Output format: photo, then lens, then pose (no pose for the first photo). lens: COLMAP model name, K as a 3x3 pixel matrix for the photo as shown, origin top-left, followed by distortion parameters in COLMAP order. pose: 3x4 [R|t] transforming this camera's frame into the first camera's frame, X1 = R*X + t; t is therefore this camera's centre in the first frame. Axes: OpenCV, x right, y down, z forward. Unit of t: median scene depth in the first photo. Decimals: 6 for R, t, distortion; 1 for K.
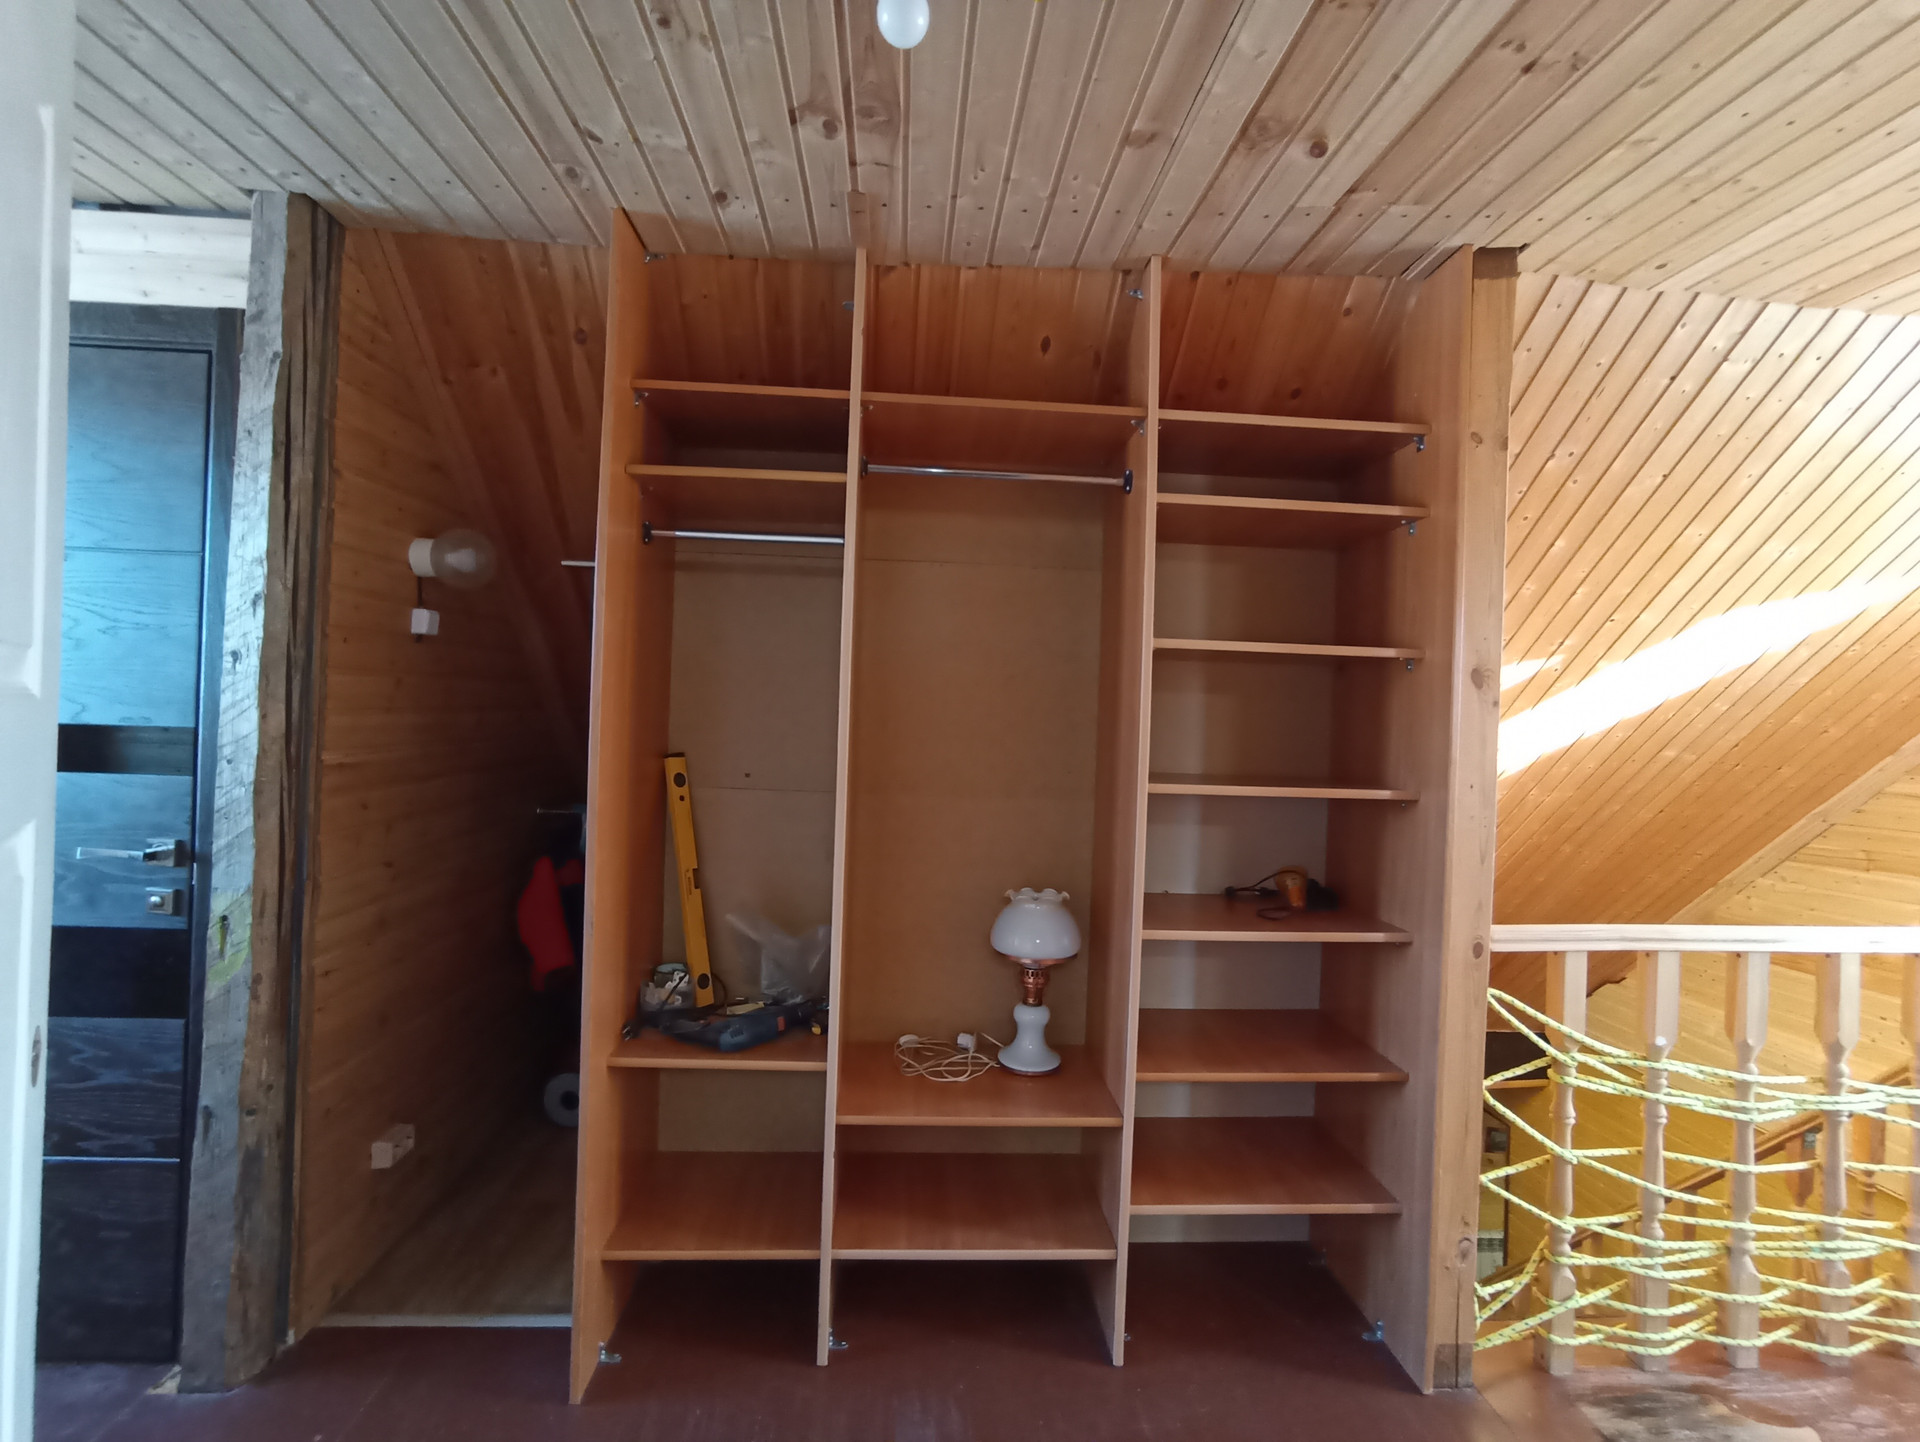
lens RADIAL K [[852.2, 0, 957.8], [0, 852.2, 713.8], [0, 0, 1]] dist [-0.030779, 0.017235]
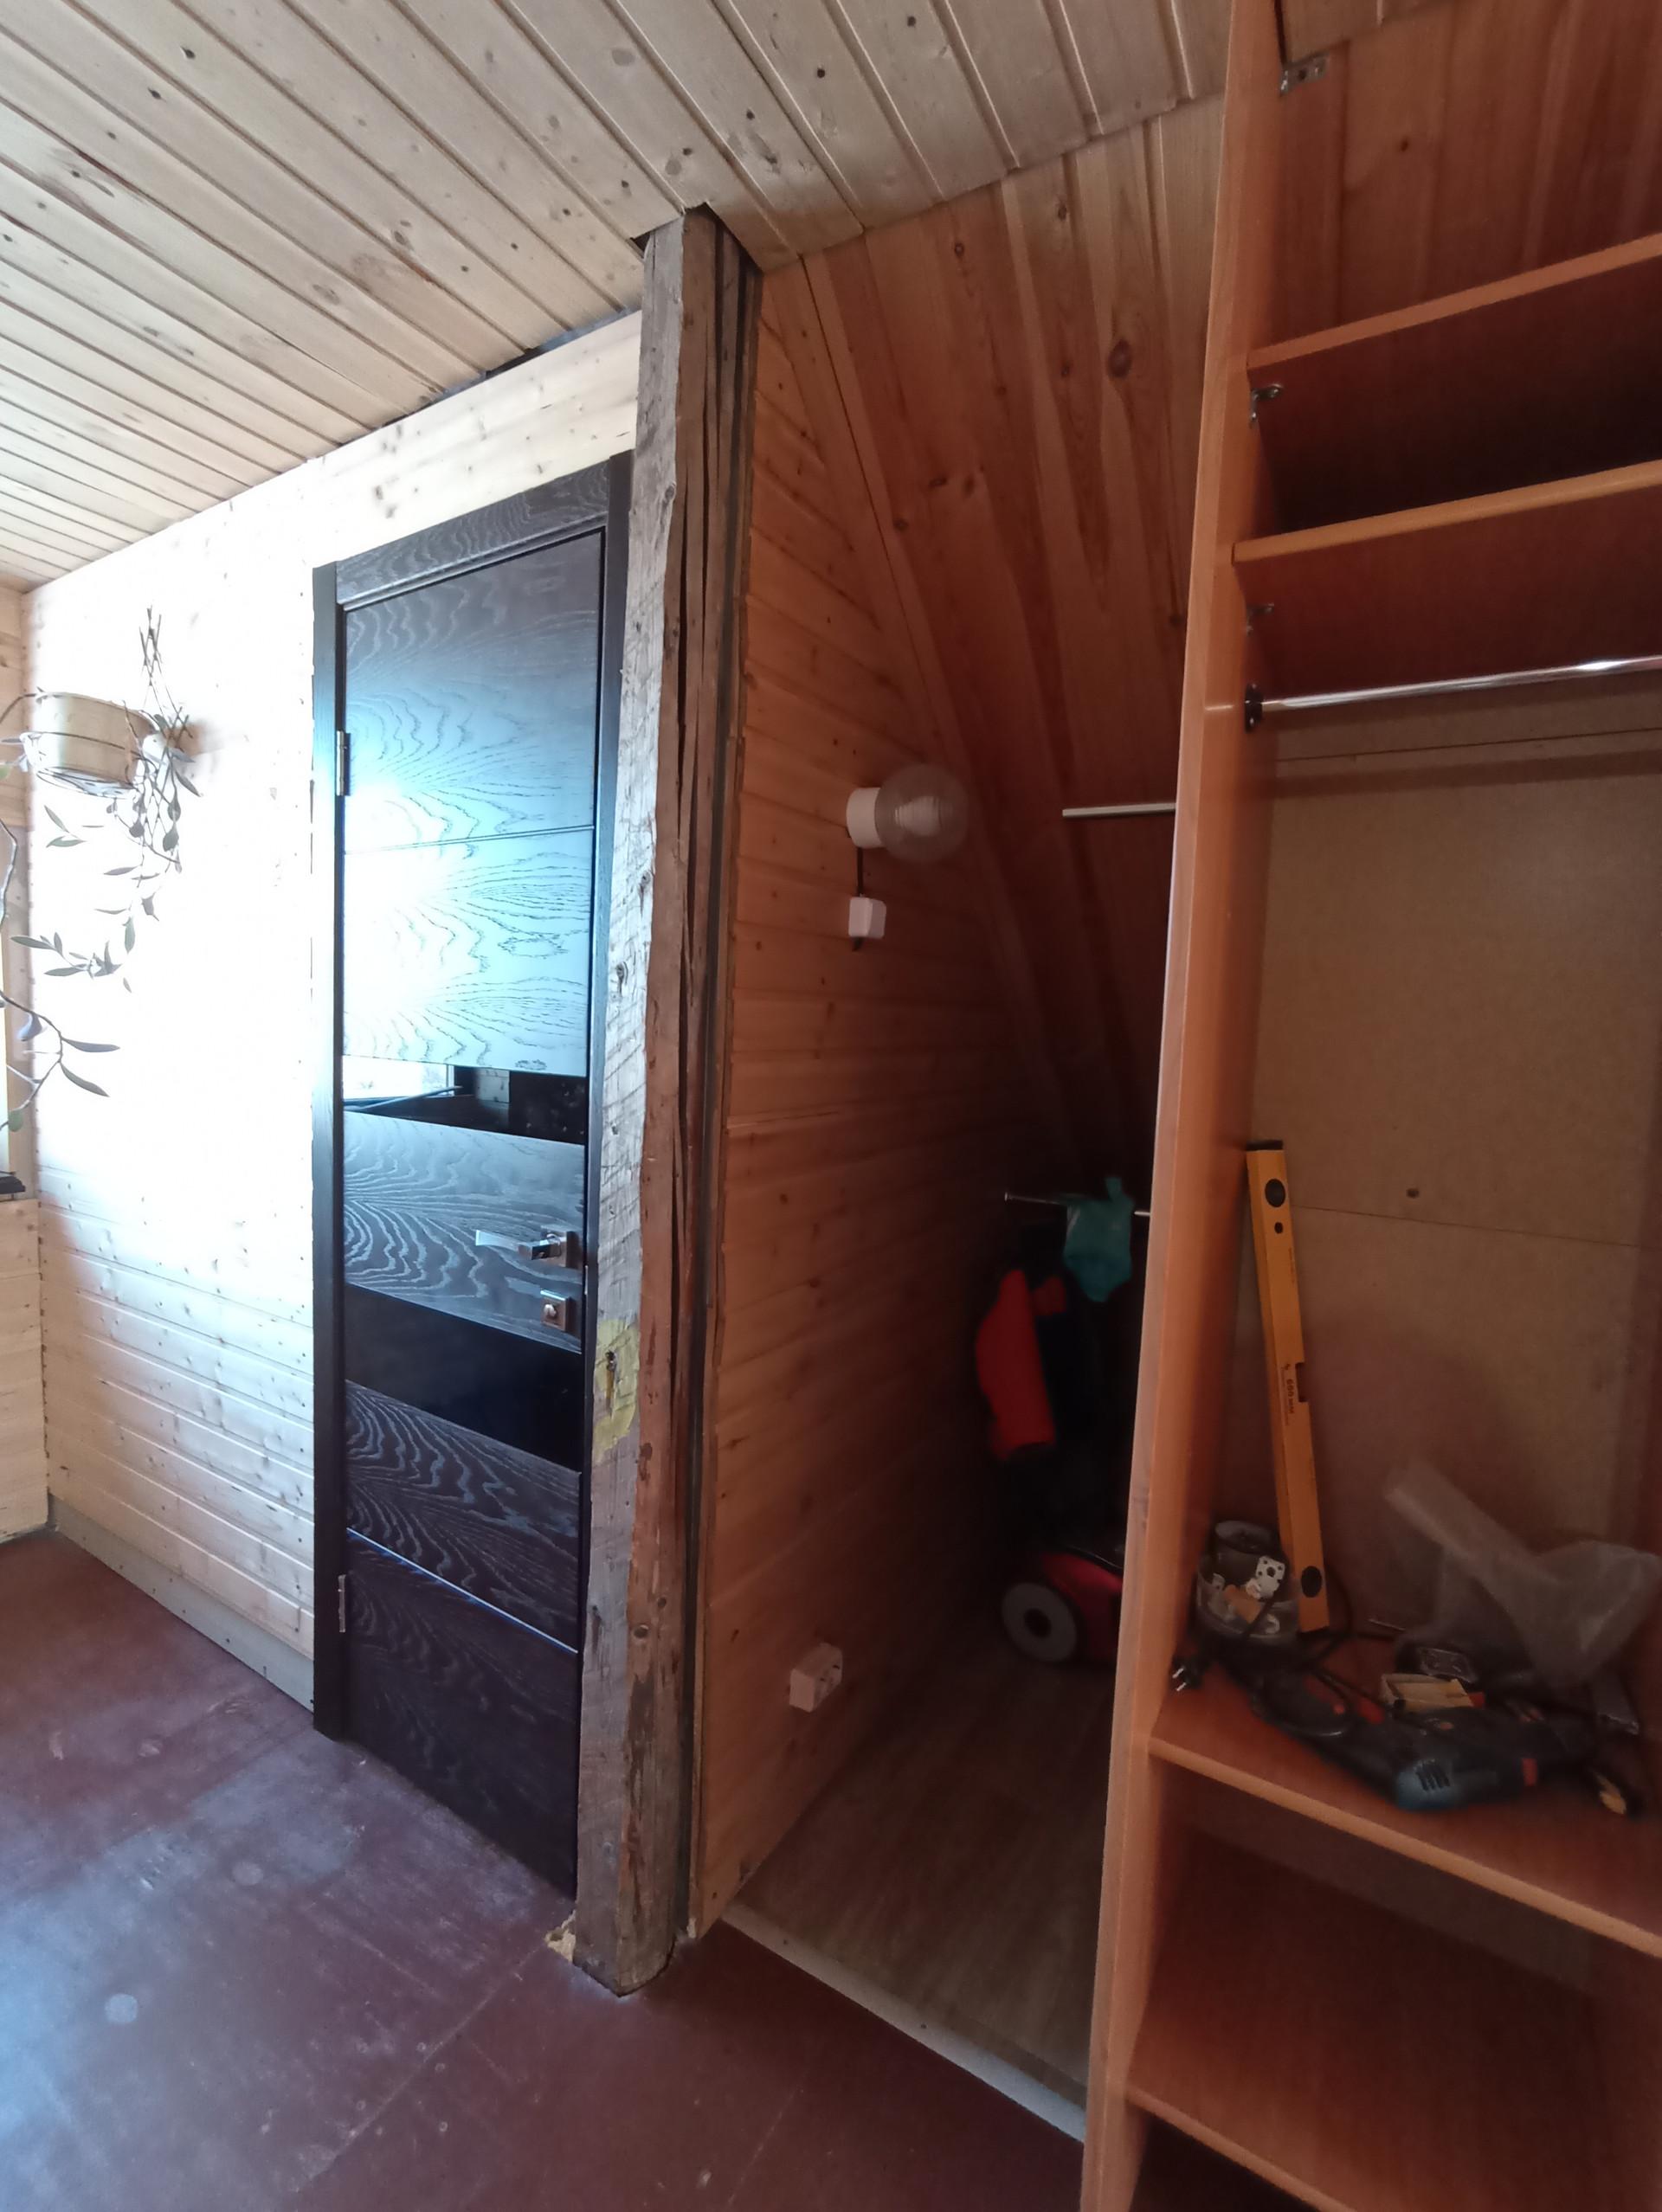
lens RADIAL K [[982.0, 0, 832.3], [0, 982.0, 1103.1], [0, 0, 1]] dist [-0.030779, 0.017235]
pose [[0.825026, 0.043699, -0.563403, -0.271407], [-0.012095, 0.998143, 0.059707, -0.013571], [0.564966, -0.042445, 0.824022, 0.437386]]
